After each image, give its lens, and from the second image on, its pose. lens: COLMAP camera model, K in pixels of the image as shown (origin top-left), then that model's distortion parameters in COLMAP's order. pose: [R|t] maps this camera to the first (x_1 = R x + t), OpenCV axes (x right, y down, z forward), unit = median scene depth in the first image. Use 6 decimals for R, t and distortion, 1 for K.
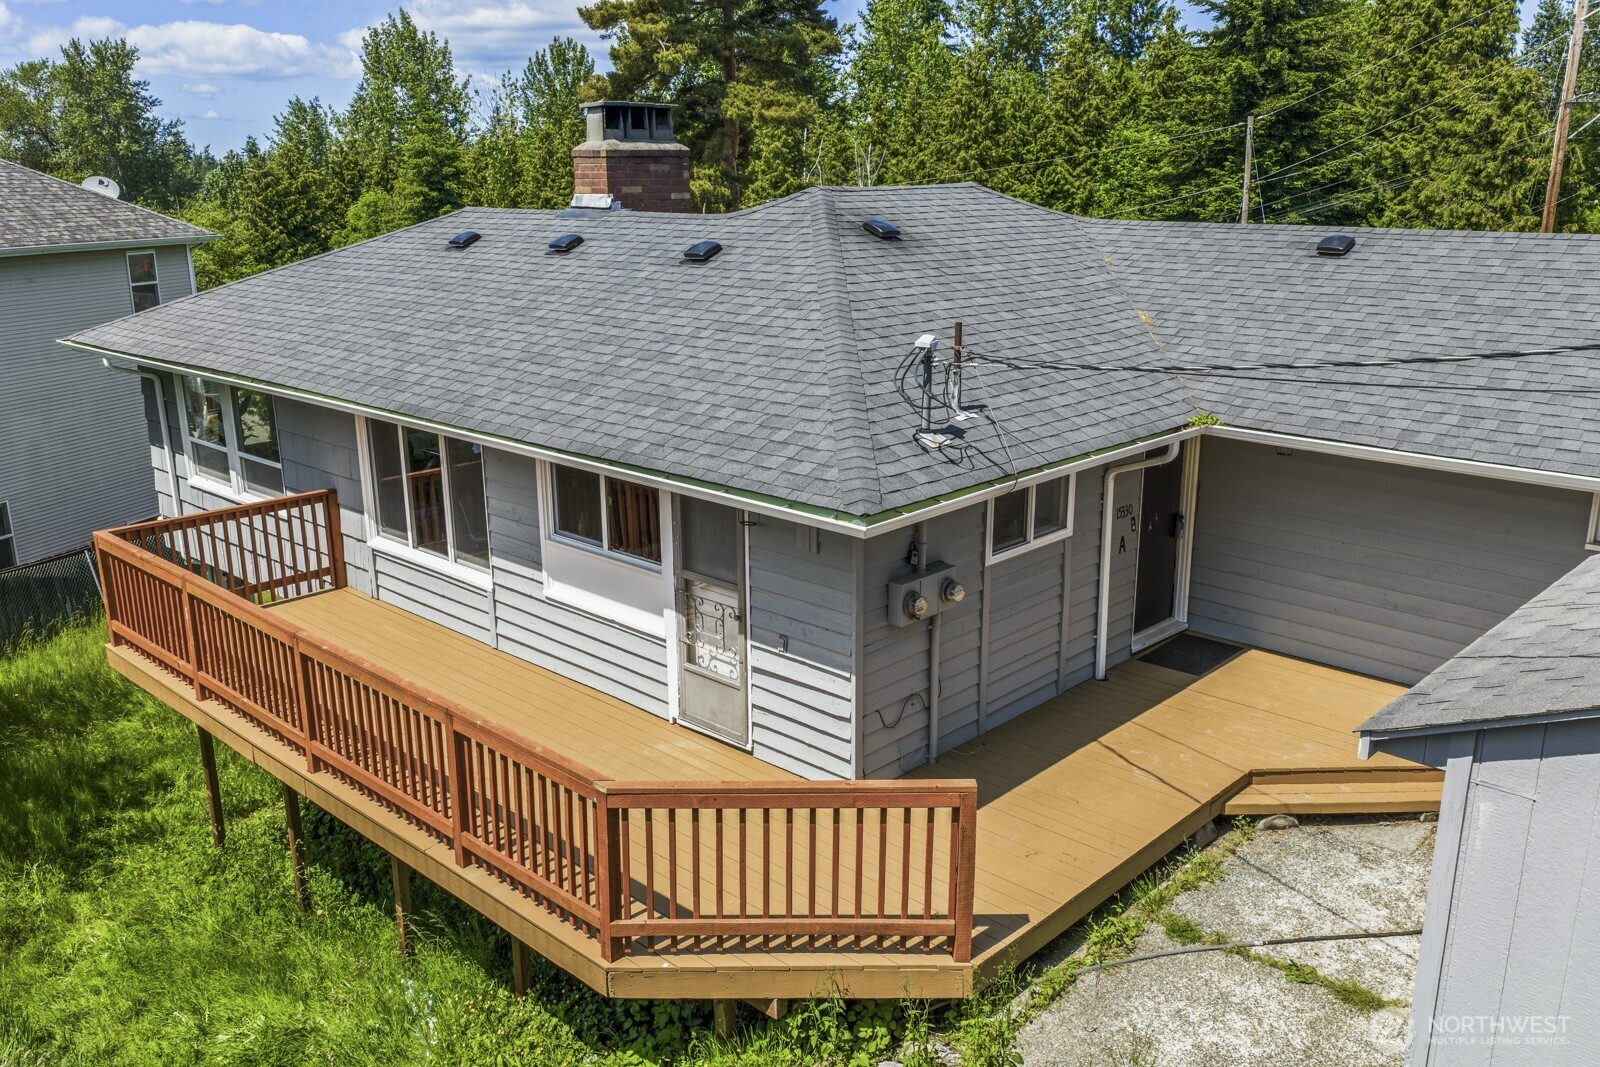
lens RADIAL K [[1324.4, 0, 800.0], [0, 1324.4, 533.5], [0, 0, 1]] dist [0.003926, -0.004315]
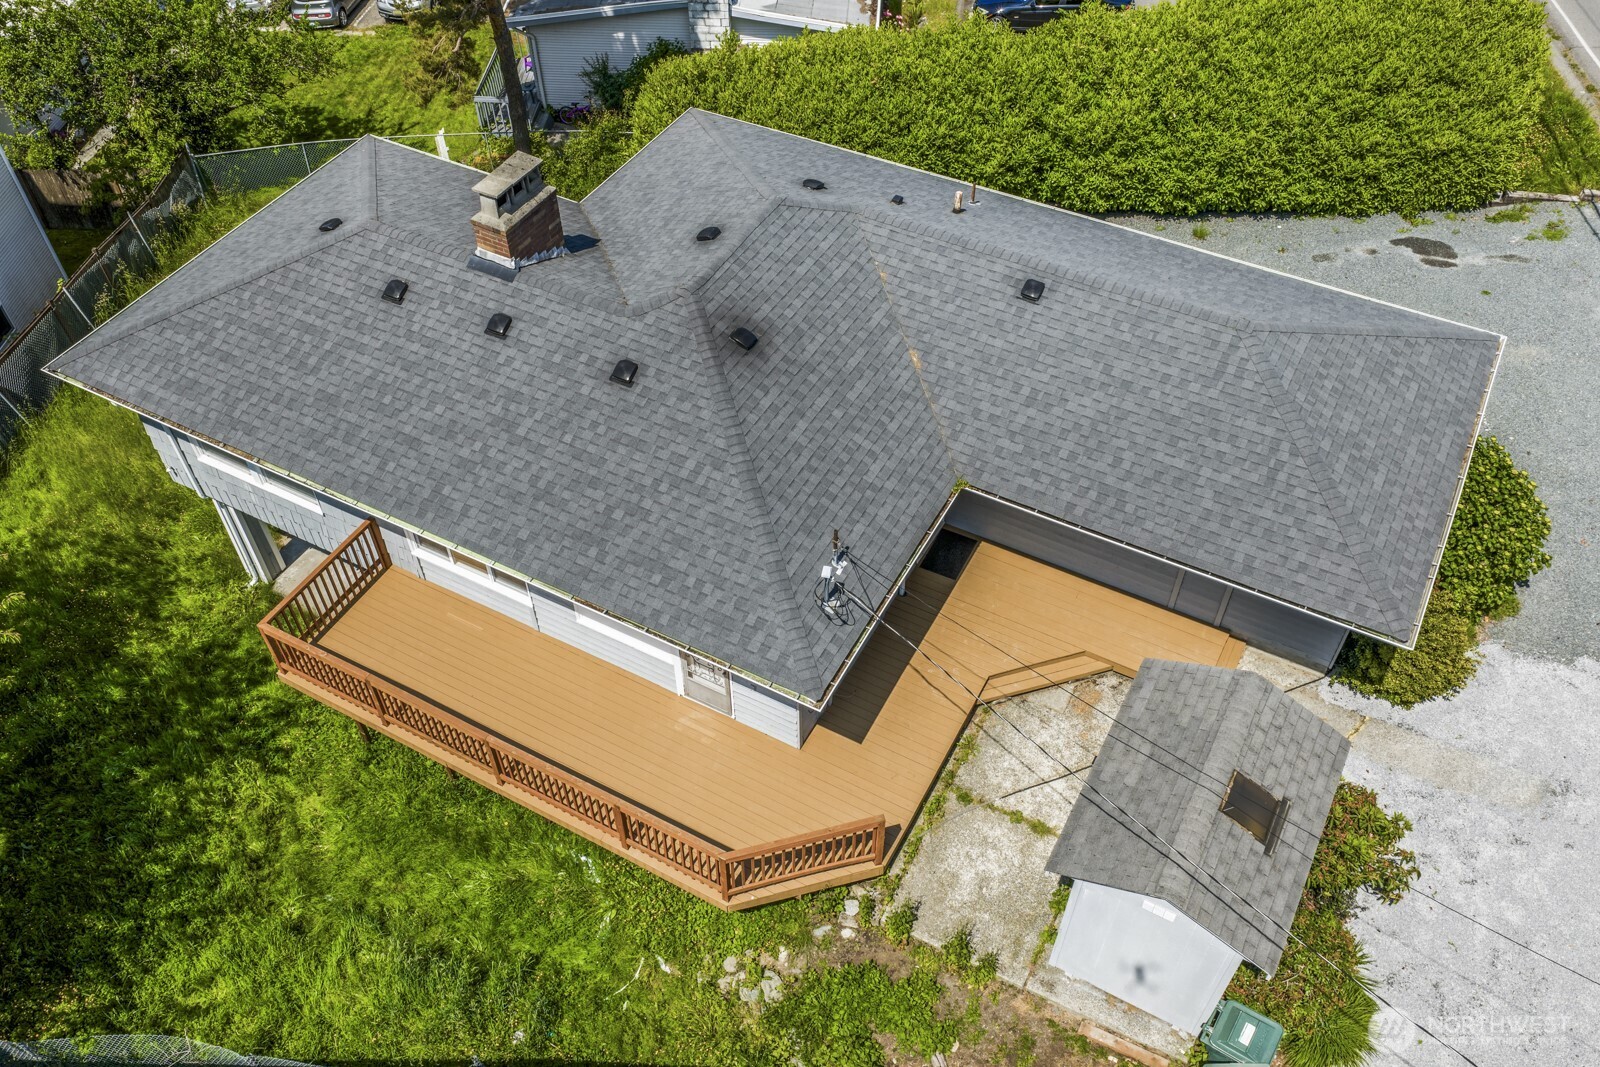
lens RADIAL K [[1300.3, 0, 800.0], [0, 1300.3, 533.5], [0, 0, 1]] dist [0.015012, 0.005393]
pose [[0.965554, -0.192383, 0.175197, -0.251664], [0.071875, 0.844310, 0.531012, -1.176396], [-0.250078, -0.500129, 0.829055, -0.464749]]
